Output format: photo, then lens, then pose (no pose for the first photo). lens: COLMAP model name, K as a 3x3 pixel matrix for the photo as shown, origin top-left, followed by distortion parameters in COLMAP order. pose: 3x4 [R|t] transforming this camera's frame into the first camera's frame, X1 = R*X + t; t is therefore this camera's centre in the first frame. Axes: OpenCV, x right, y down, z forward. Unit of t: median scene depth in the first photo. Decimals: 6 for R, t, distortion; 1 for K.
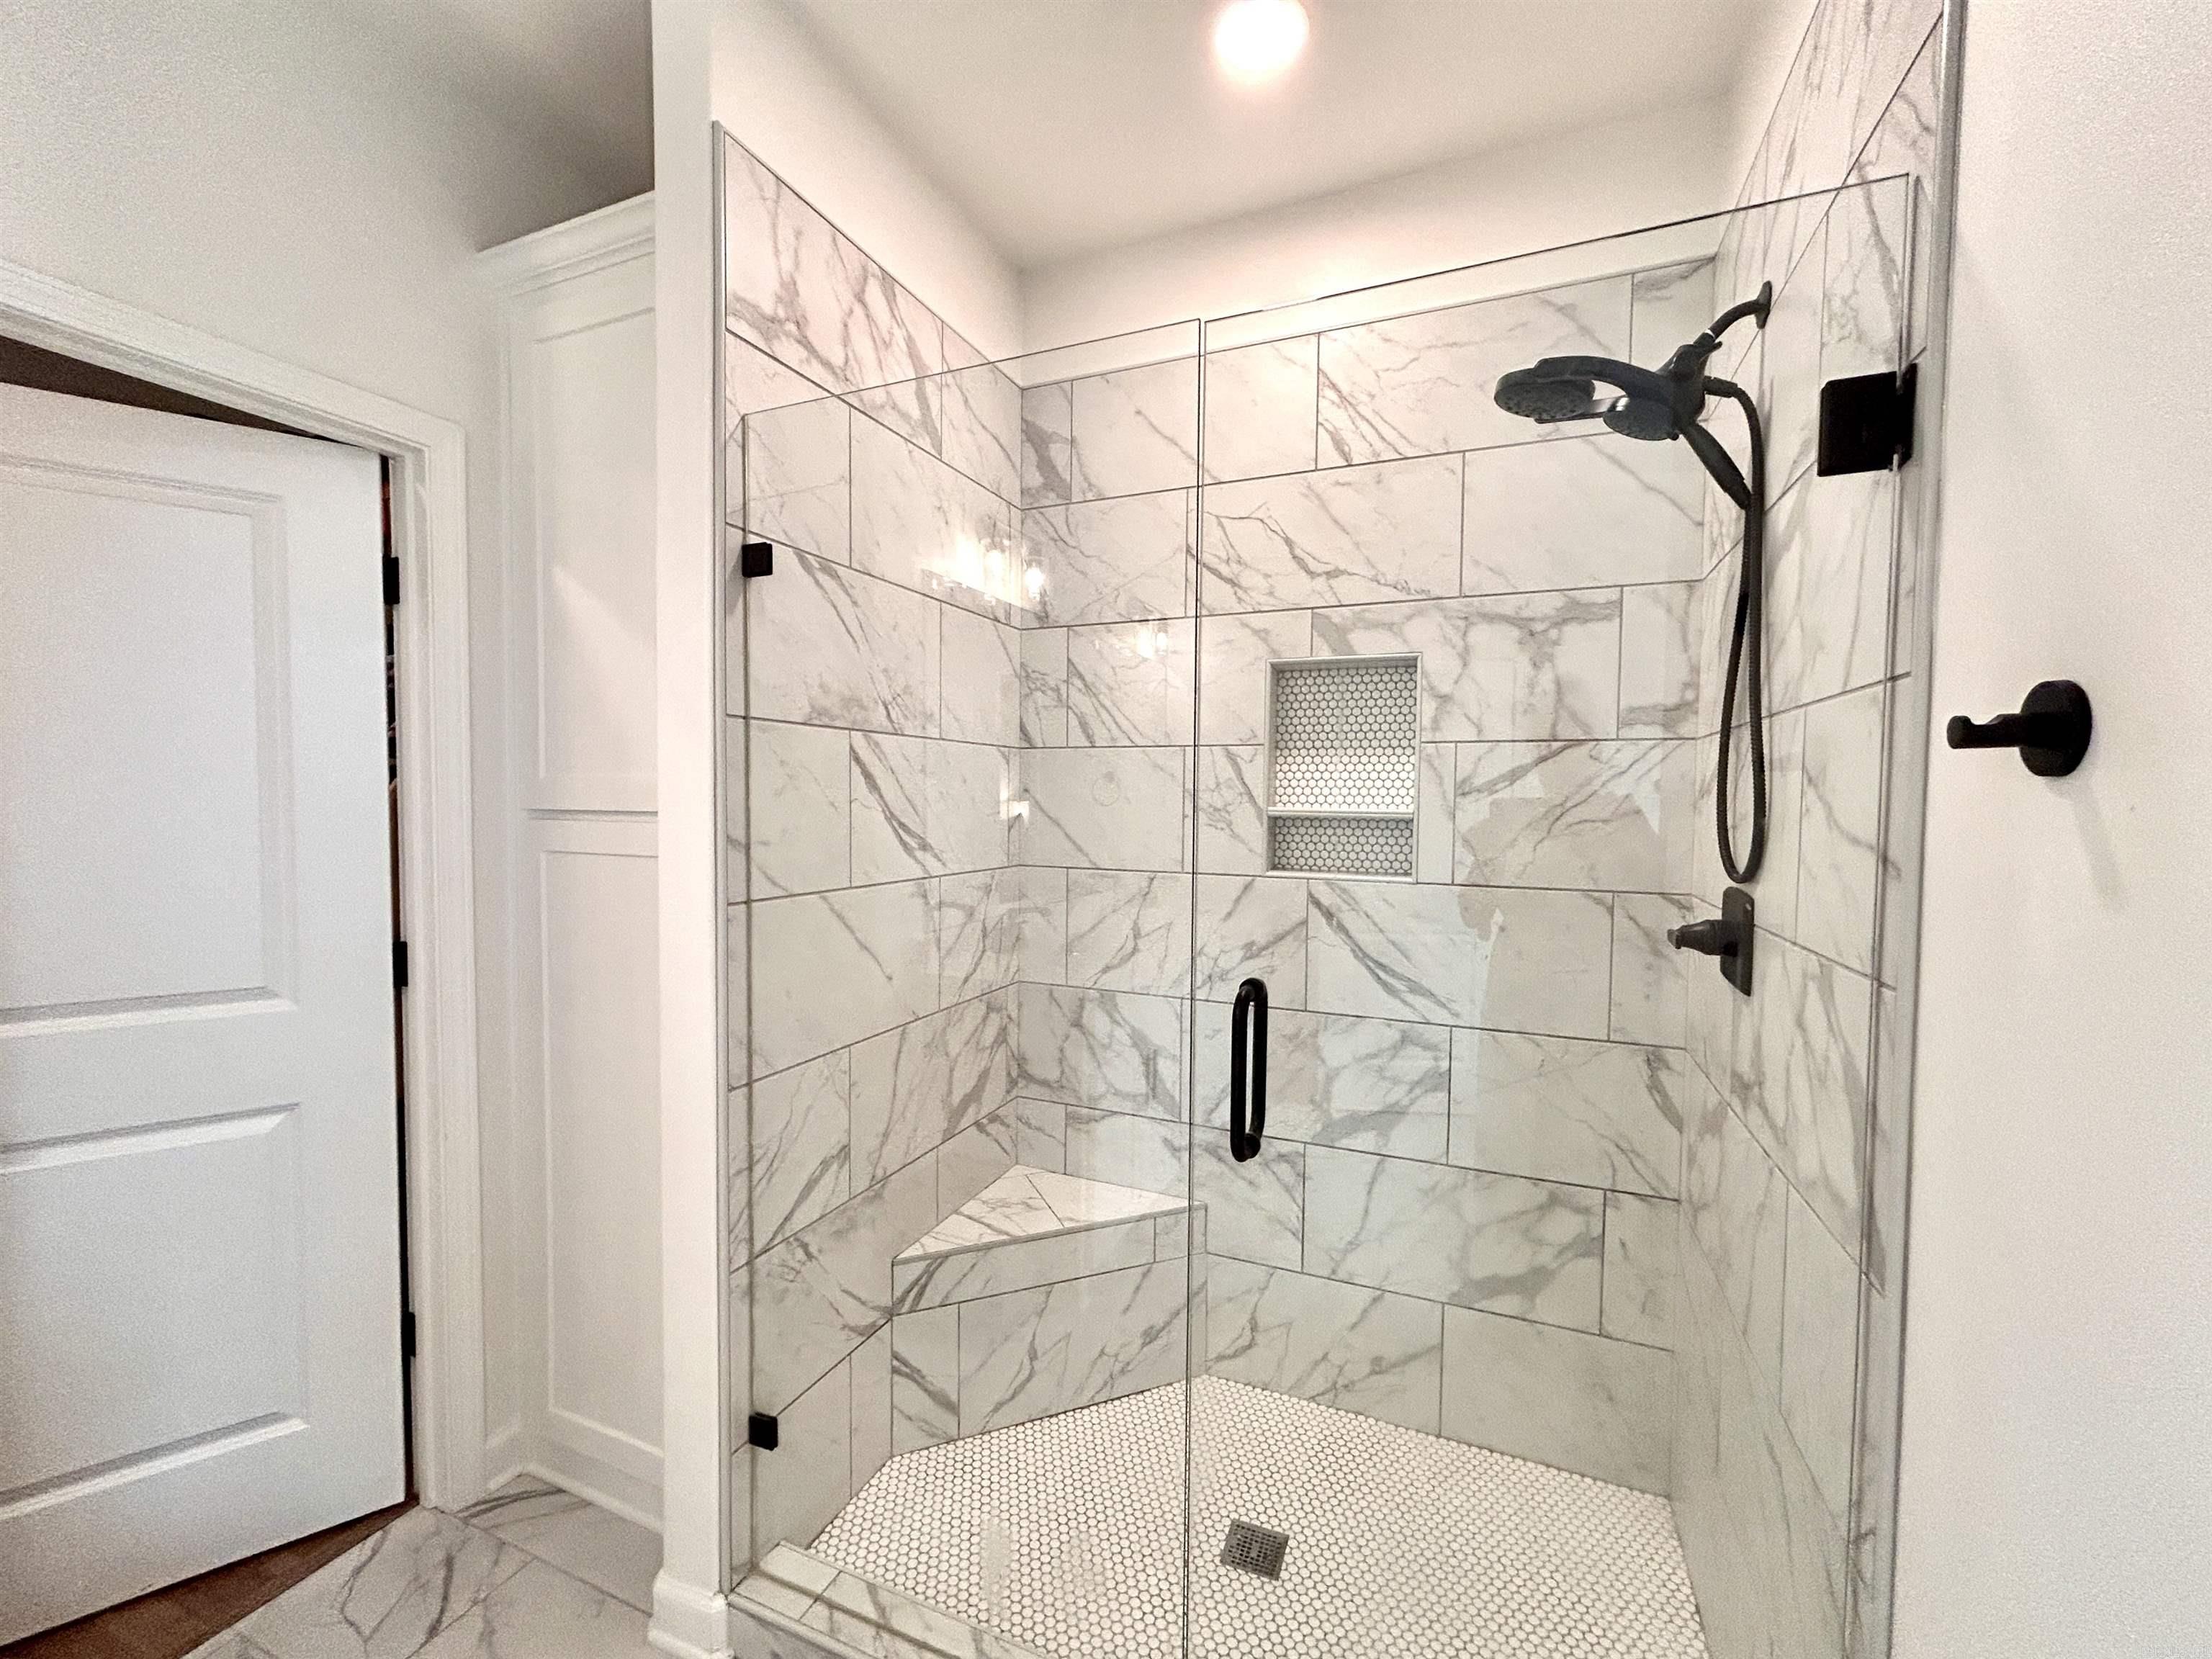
lens RADIAL K [[894.7, 0, 1111.8], [0, 894.7, 836.1], [0, 0, 1]] dist [-0.000106, -0.000744]
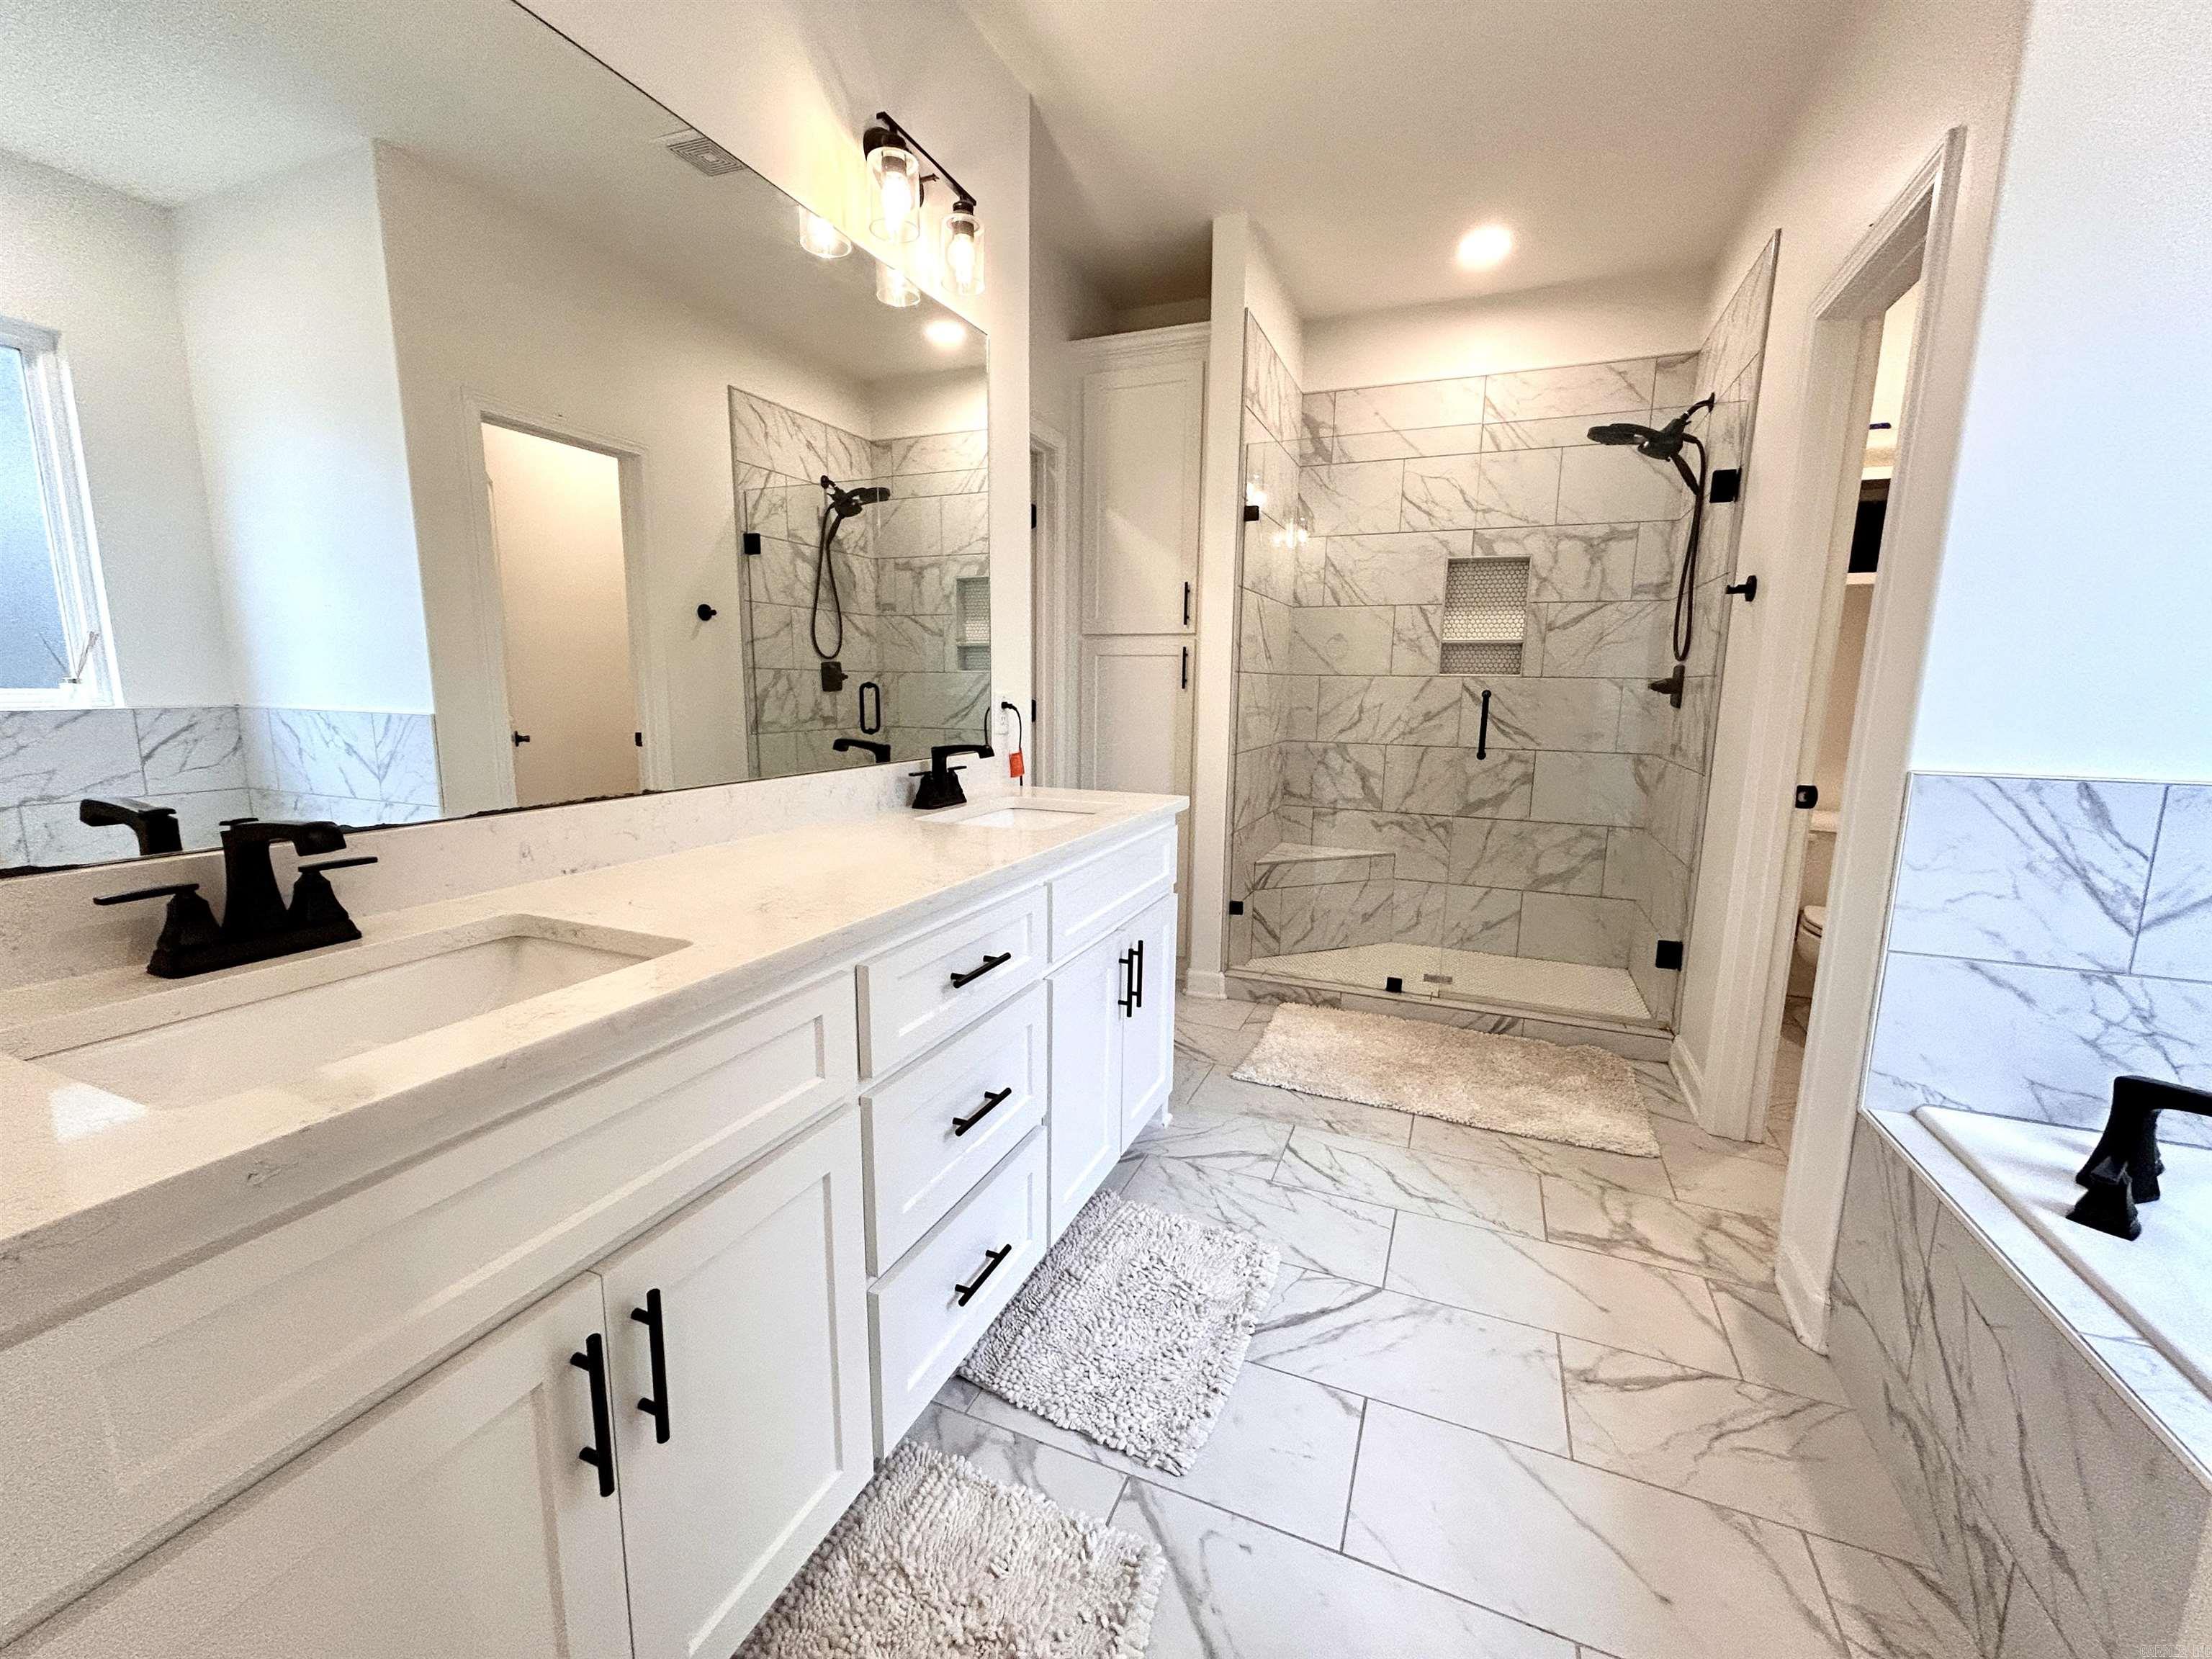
lens RADIAL K [[894.7, 0, 1111.8], [0, 894.7, 829.7], [0, 0, 1]] dist [-0.000106, -0.000744]
pose [[0.999963, 0.003392, 0.007942, -0.565498], [-0.004339, 0.992463, 0.122467, 0.148480], [-0.007467, -0.122497, 0.992441, -0.962925]]
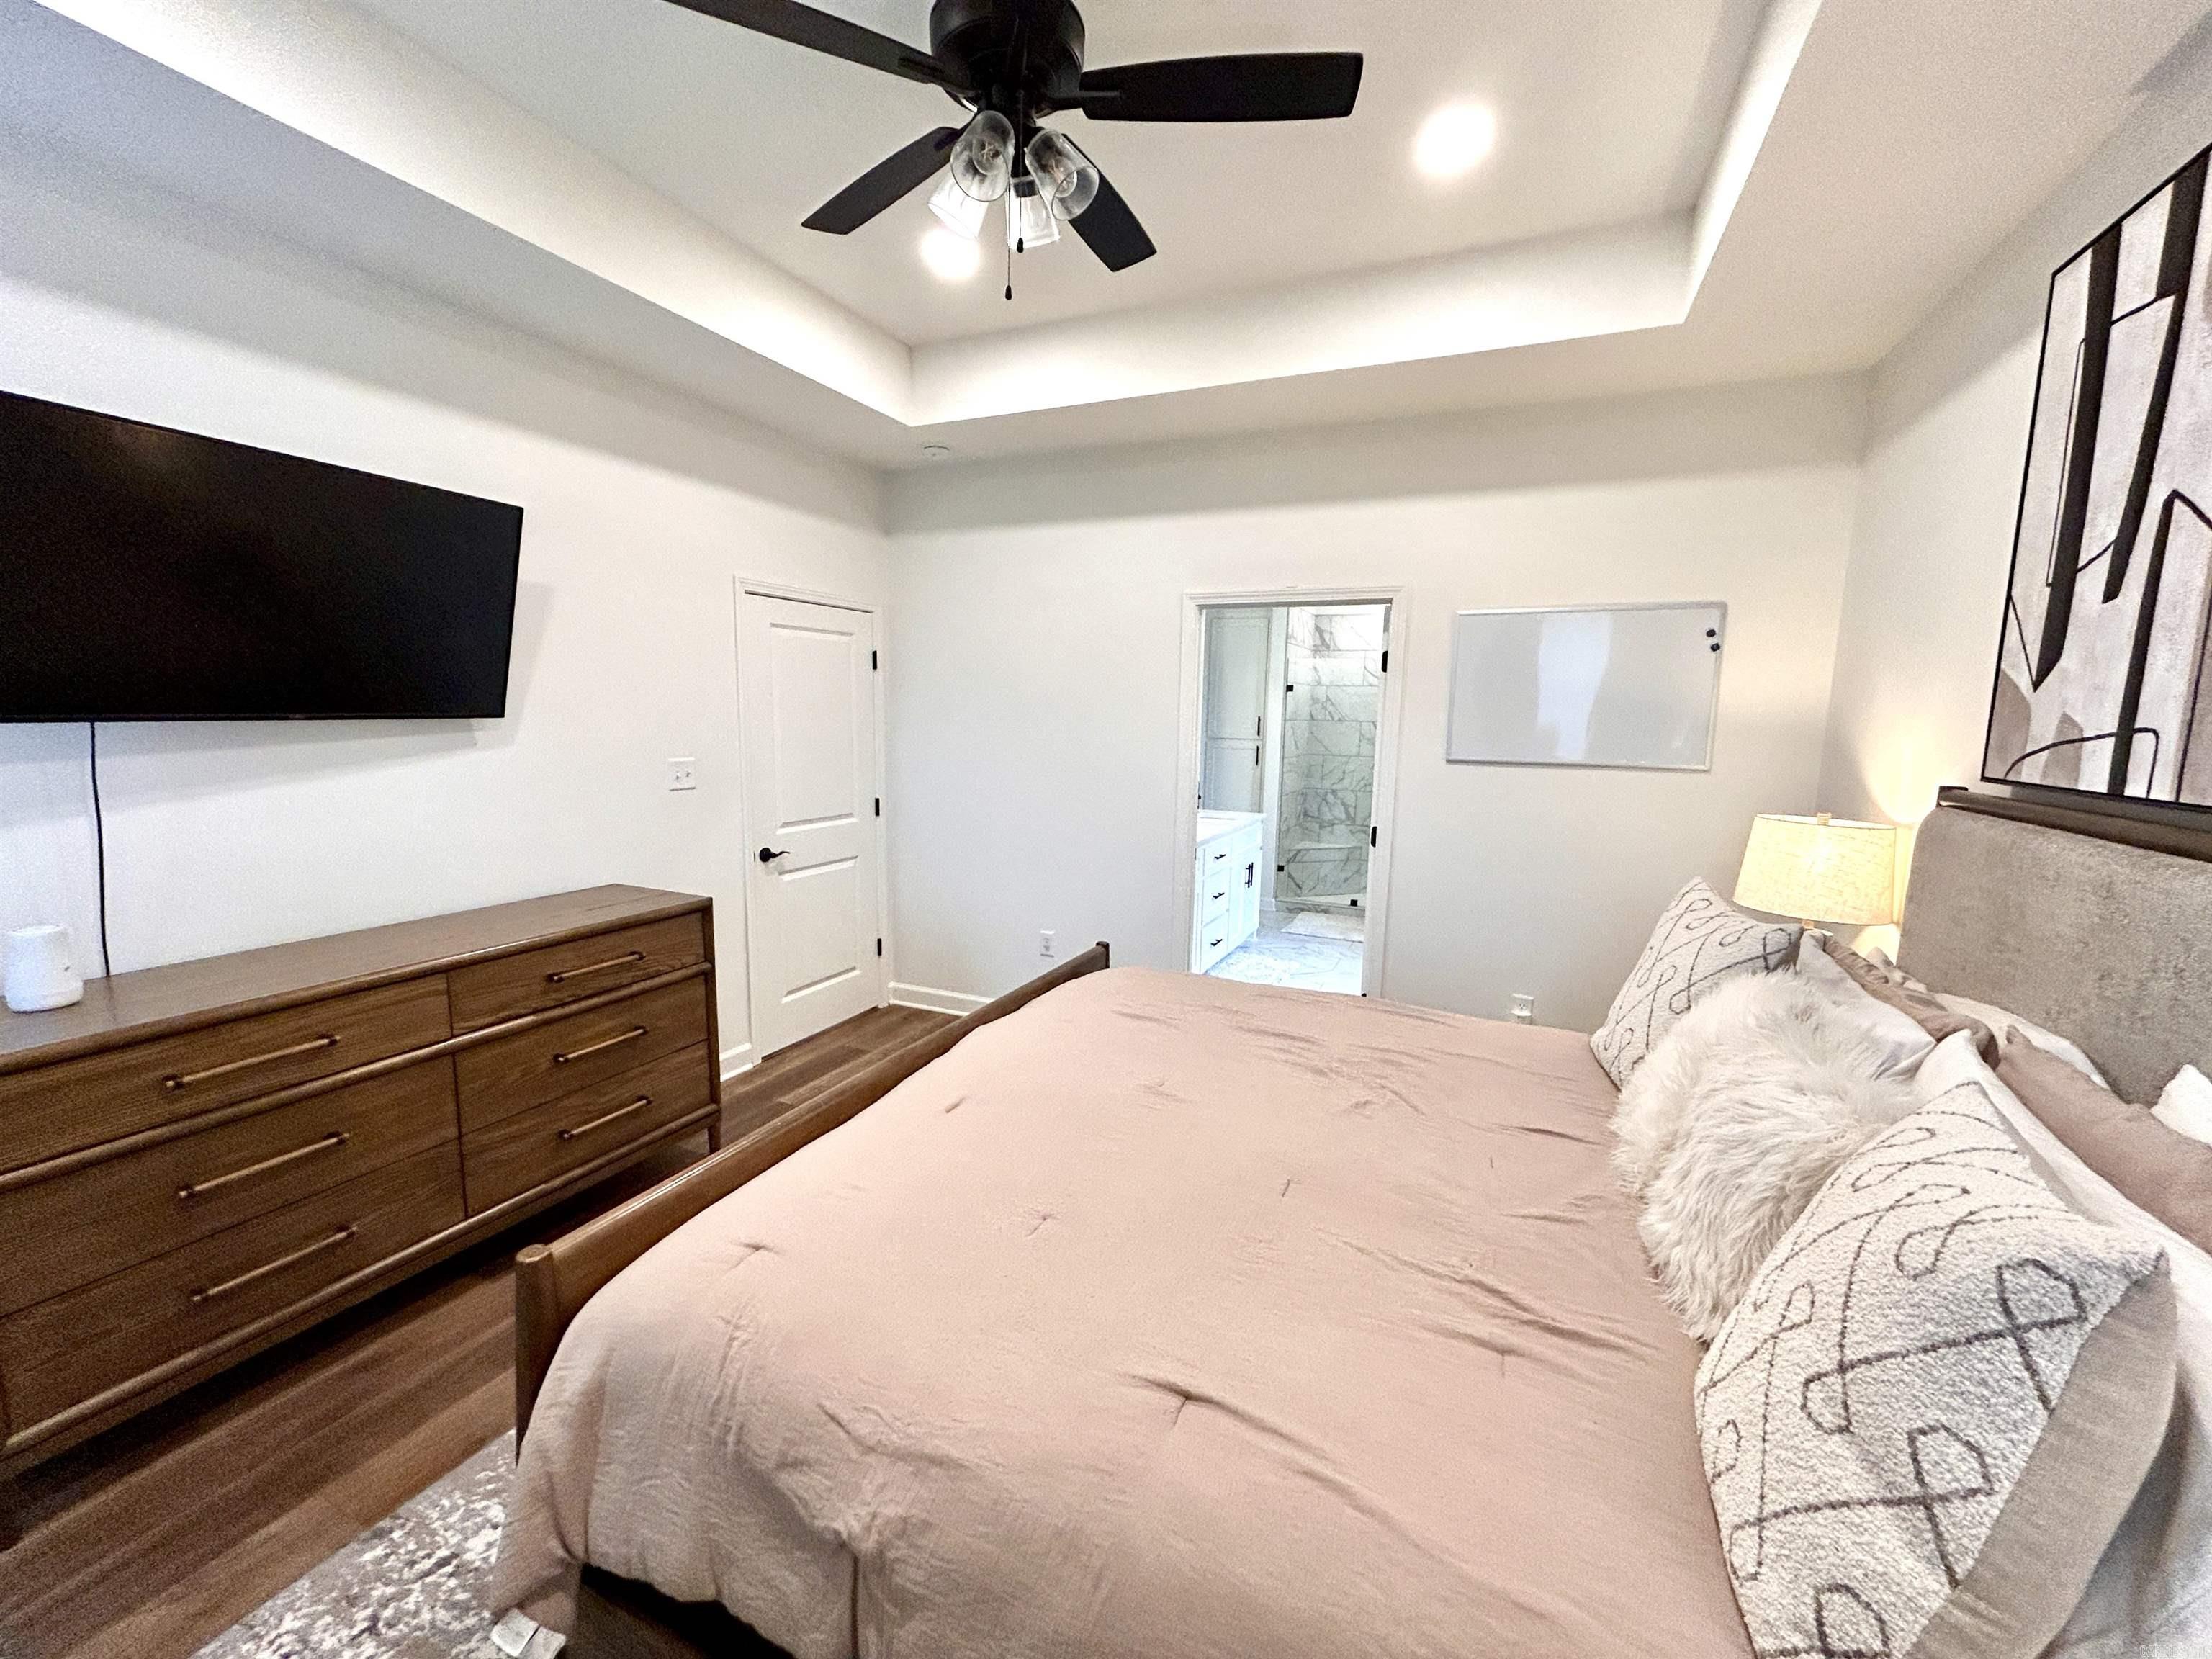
lens RADIAL K [[894.7, 0, 1106.9], [0, 894.7, 829.7], [0, 0, 1]] dist [-0.000106, -0.000744]
pose [[0.999518, 0.017530, -0.025637, -0.943373], [-0.015107, 0.995659, 0.091838, 0.021898], [0.027136, -0.091406, 0.995444, -2.981161]]
